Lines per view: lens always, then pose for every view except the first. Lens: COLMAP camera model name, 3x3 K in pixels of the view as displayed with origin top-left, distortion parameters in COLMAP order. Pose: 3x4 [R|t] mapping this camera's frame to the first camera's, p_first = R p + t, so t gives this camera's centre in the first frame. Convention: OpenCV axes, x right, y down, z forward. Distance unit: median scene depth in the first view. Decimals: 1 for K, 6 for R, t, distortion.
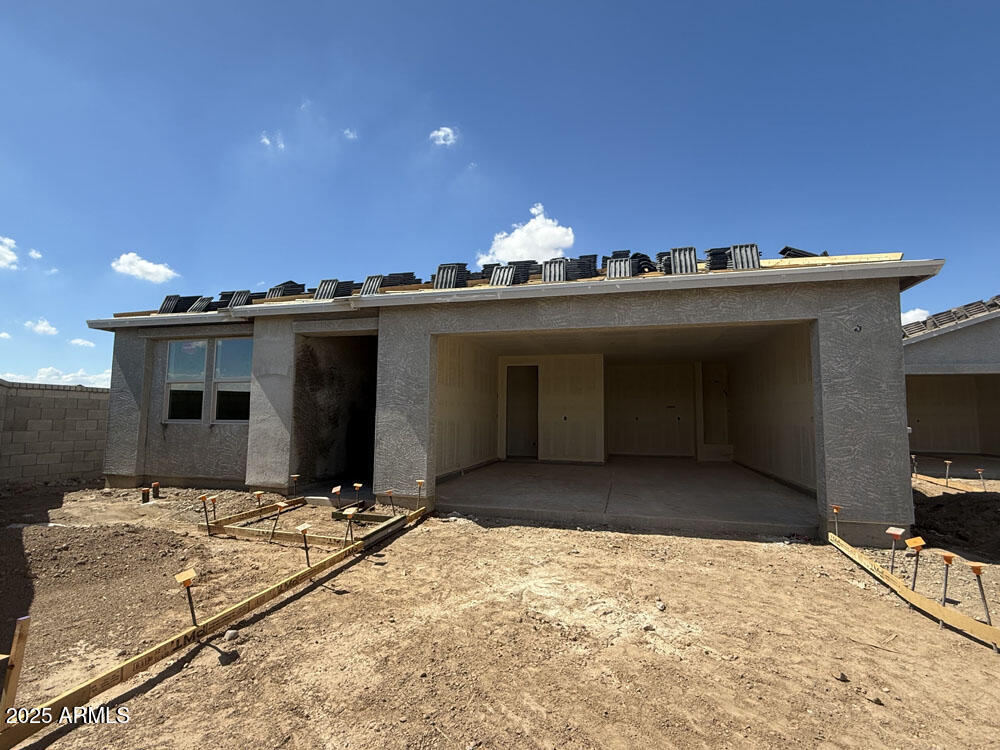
lens RADIAL K [[466.3, 0, 501.6], [0, 466.3, 382.8], [0, 0, 1]] dist [-0.023085, -0.001607]
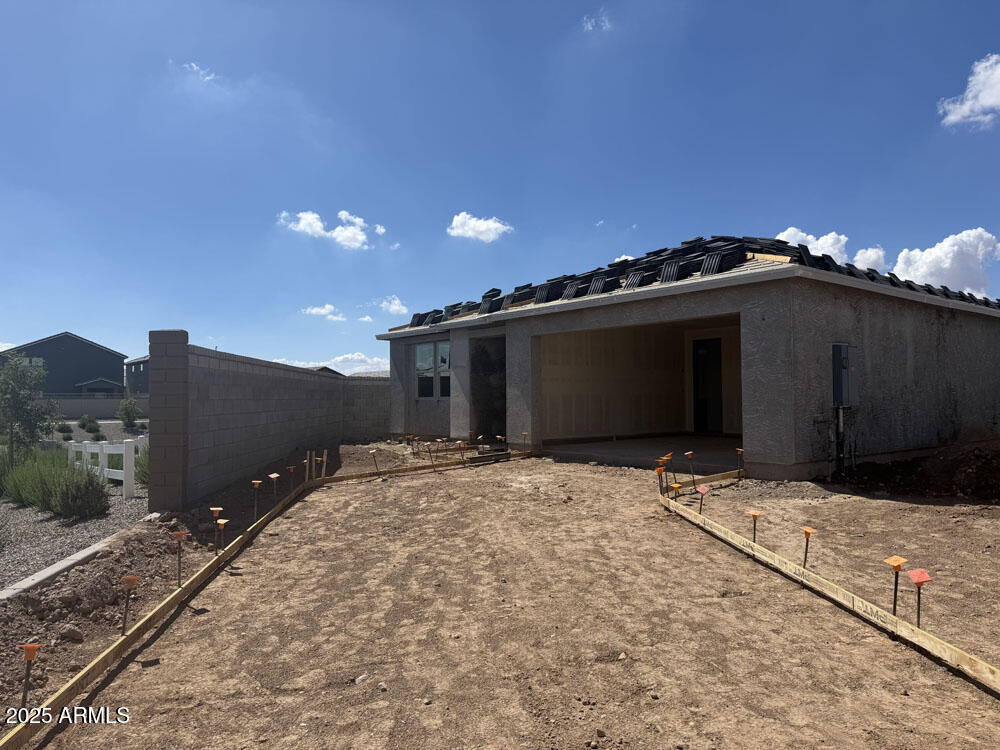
lens RADIAL K [[698.0, 0, 500.4], [0, 698.0, 374.6], [0, 0, 1]] dist [0.026880, -0.000025]
pose [[0.797743, -0.033323, -0.602076, 0.852085], [0.057379, 0.998136, 0.020783, -0.025441], [0.600262, -0.051125, 0.798168, -0.647067]]
